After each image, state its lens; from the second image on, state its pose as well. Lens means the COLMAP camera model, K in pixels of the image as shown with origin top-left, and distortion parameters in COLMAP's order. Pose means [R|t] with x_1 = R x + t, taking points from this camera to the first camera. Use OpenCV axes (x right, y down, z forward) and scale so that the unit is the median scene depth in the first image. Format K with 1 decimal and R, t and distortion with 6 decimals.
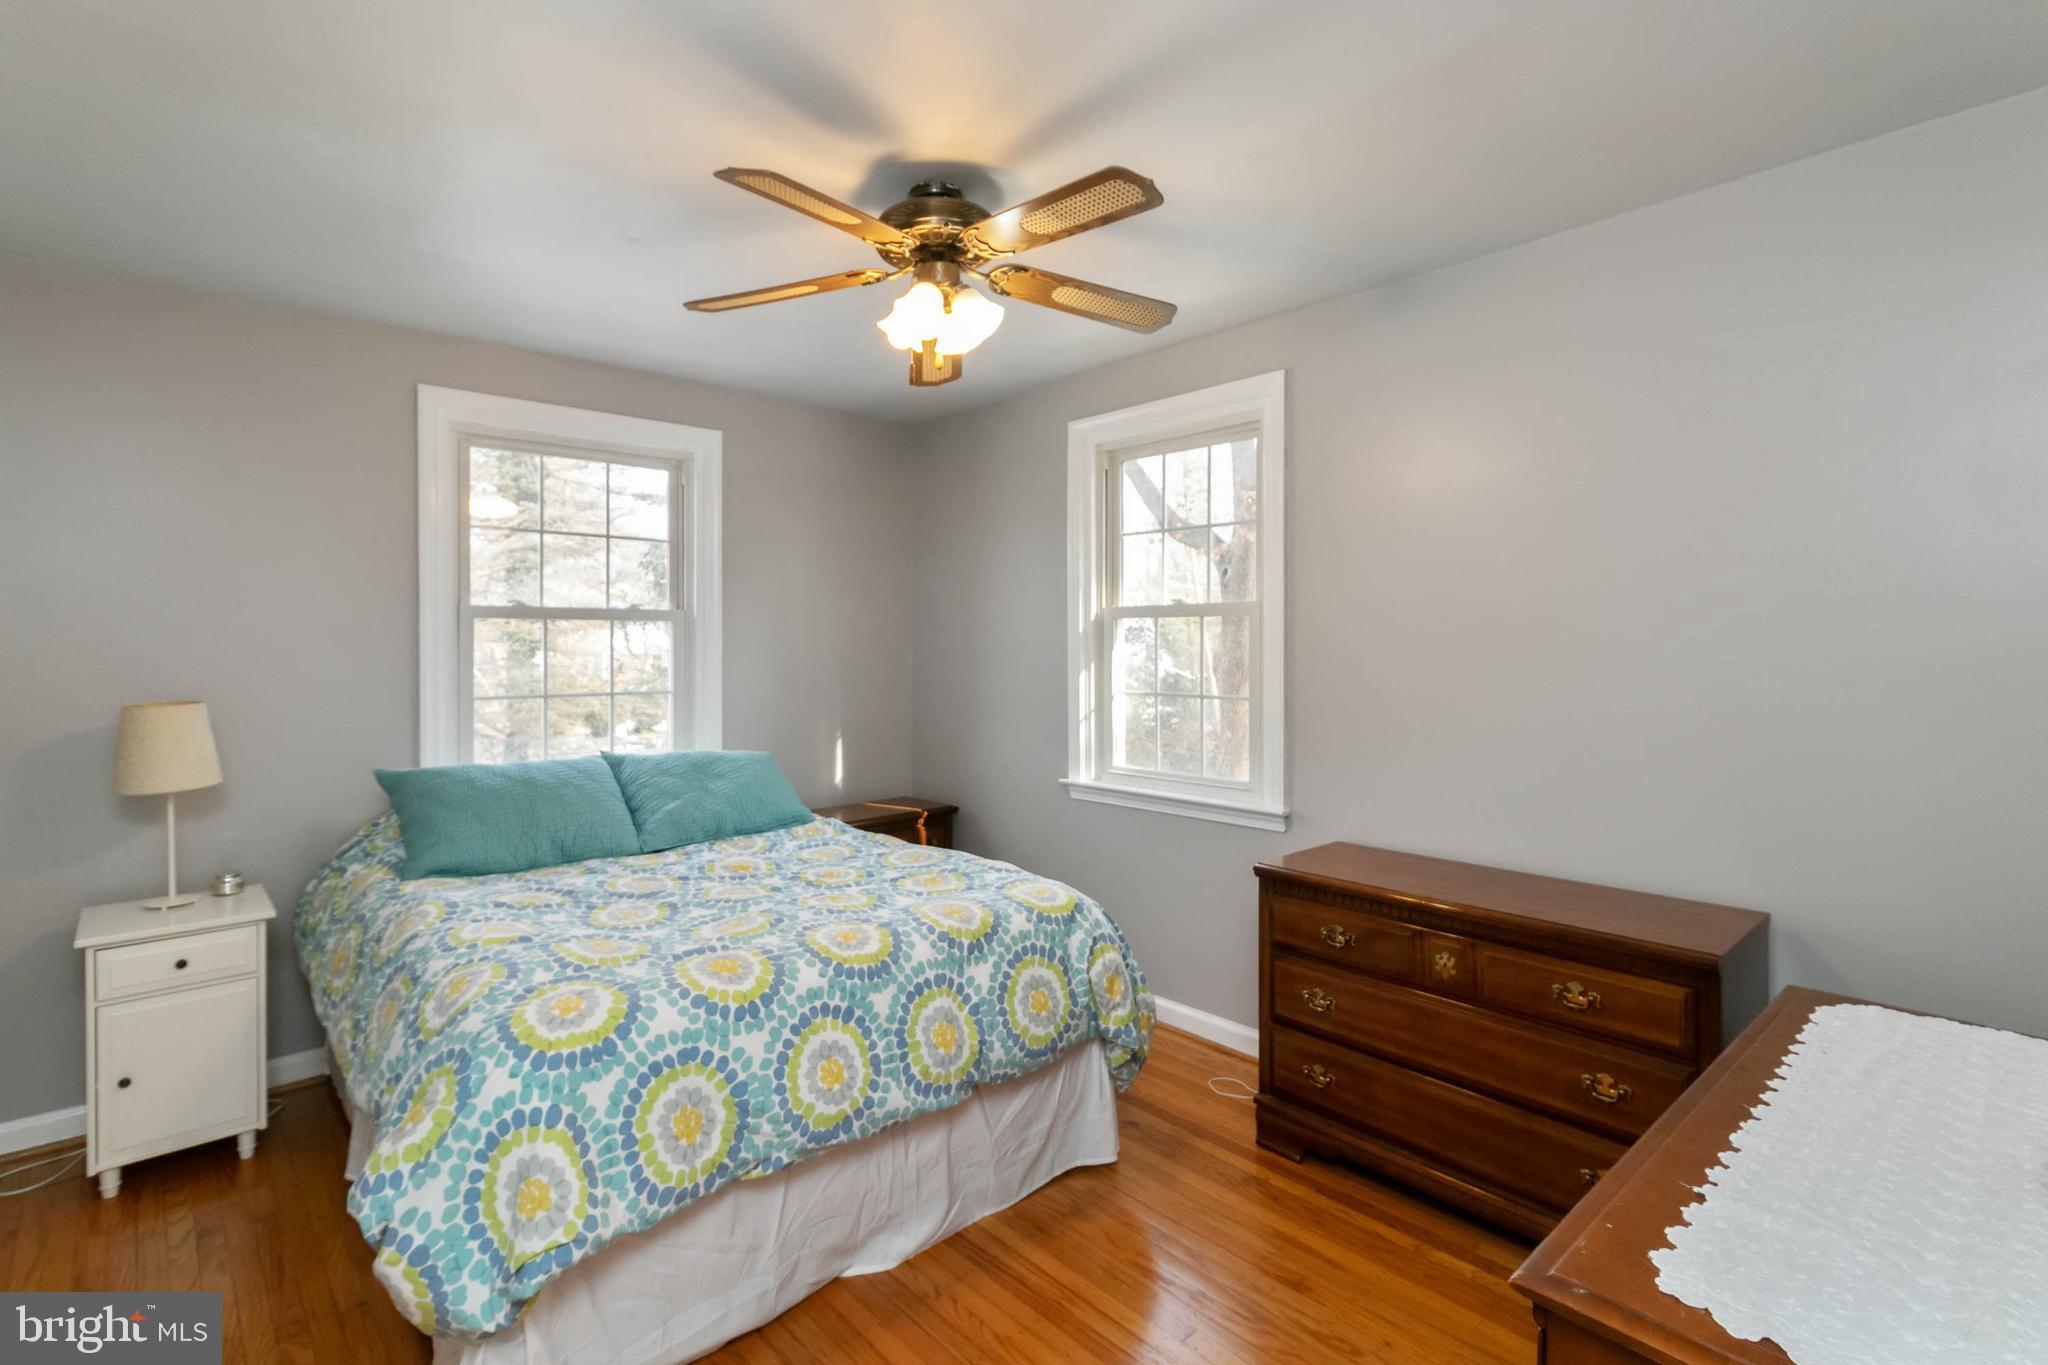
lens RADIAL K [[948.9, 0, 1020.5], [0, 948.9, 637.2], [0, 0, 1]] dist [0.004144, 0.001924]
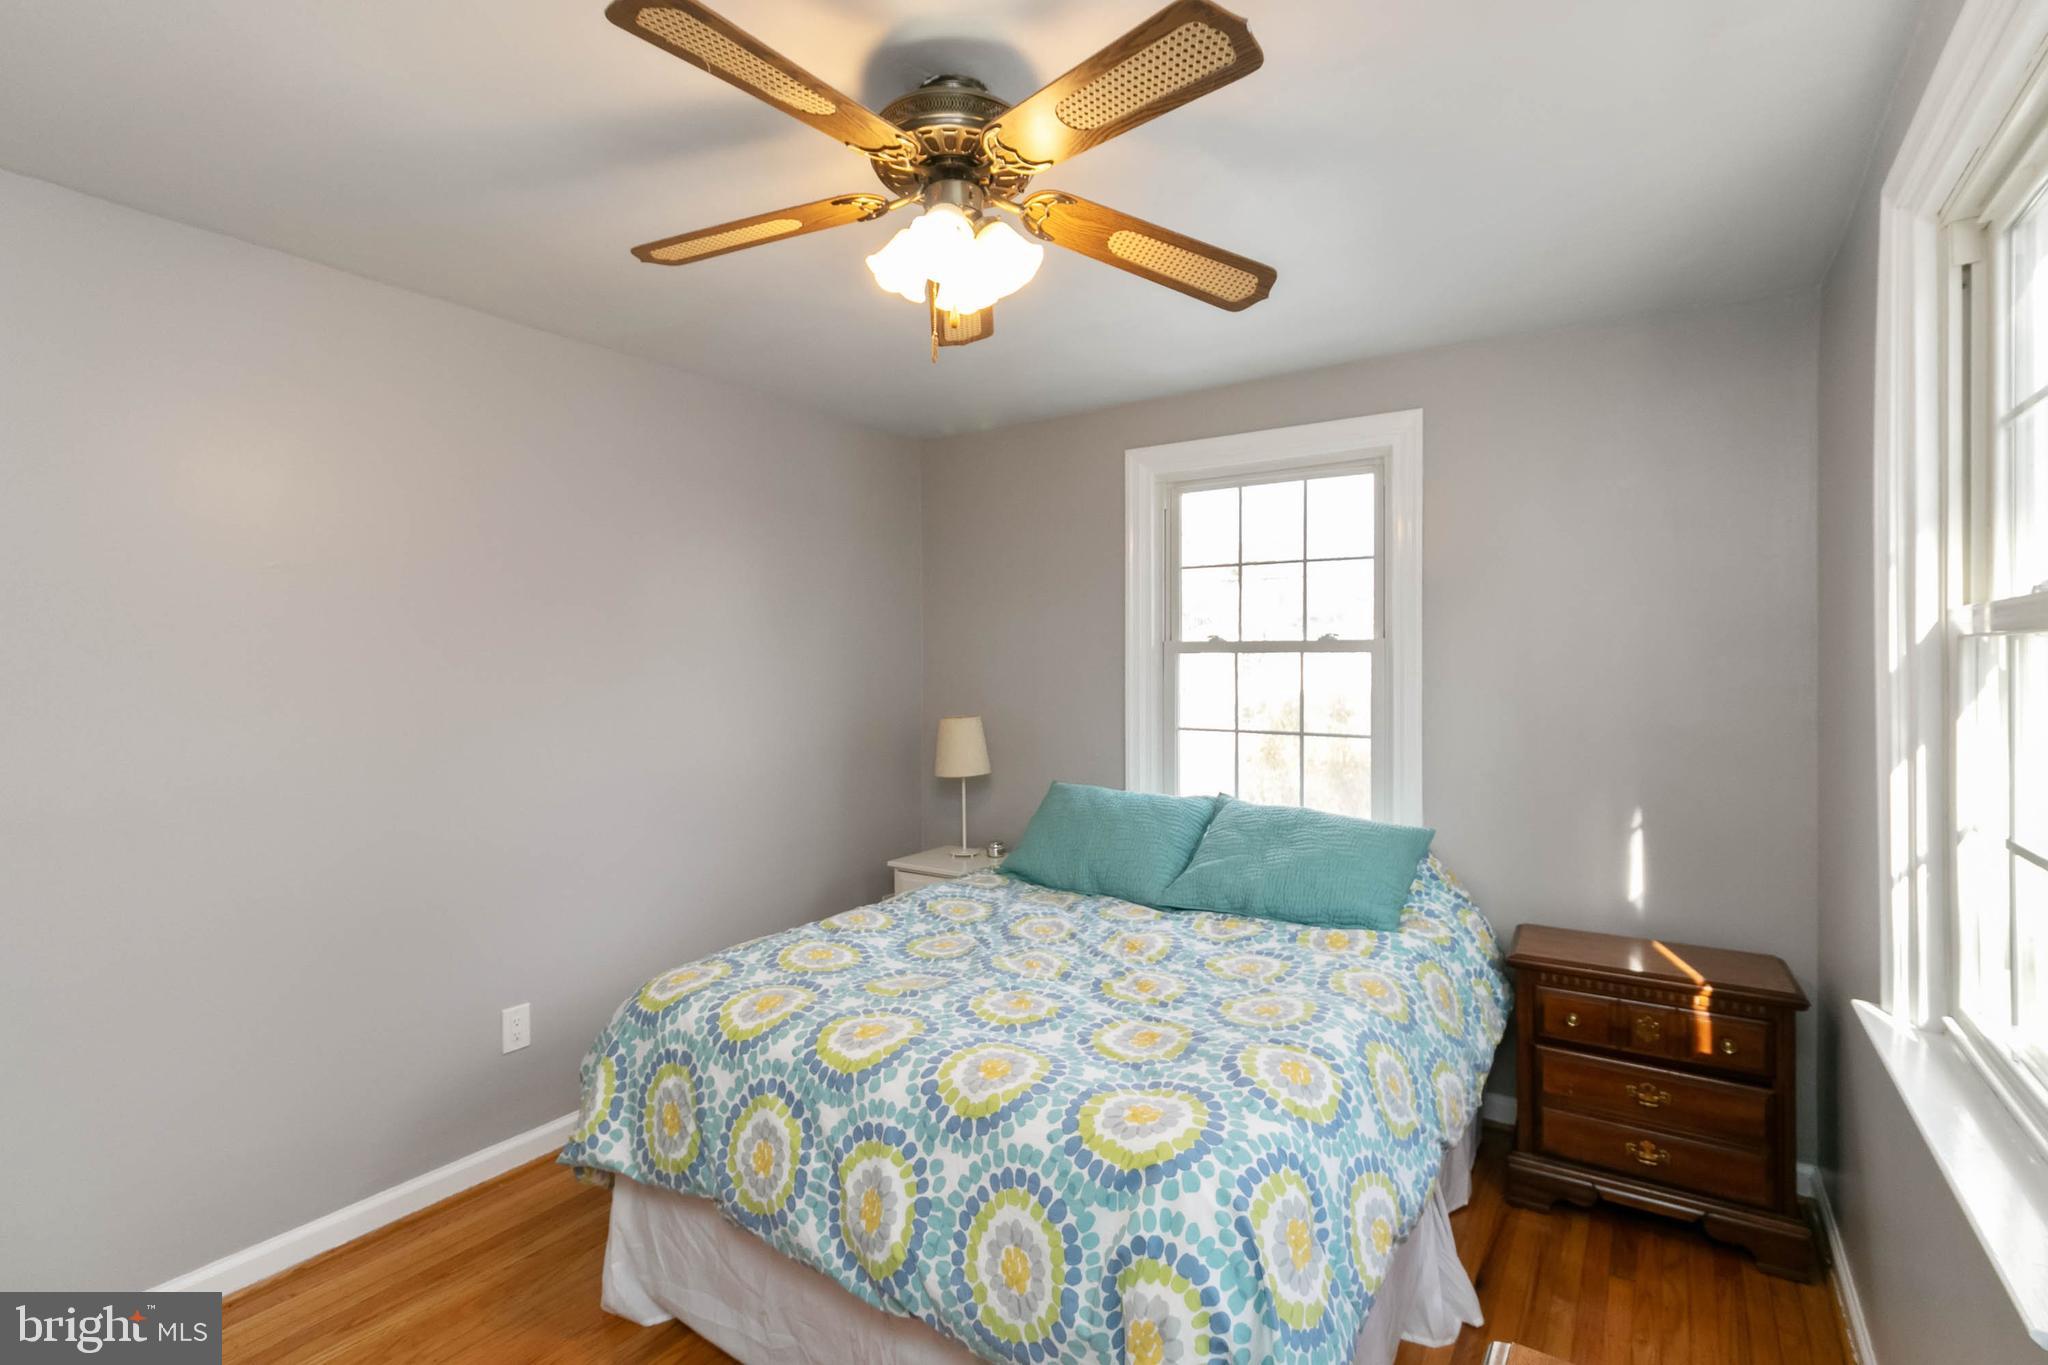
lens RADIAL K [[948.9, 0, 1025.7], [0, 948.9, 672.4], [0, 0, 1]] dist [0.004144, 0.001924]
pose [[0.247894, 0.011939, -0.968714, 0.645656], [0.002261, 0.999914, 0.012902, -0.018934], [0.968785, -0.005389, 0.247846, 0.879417]]
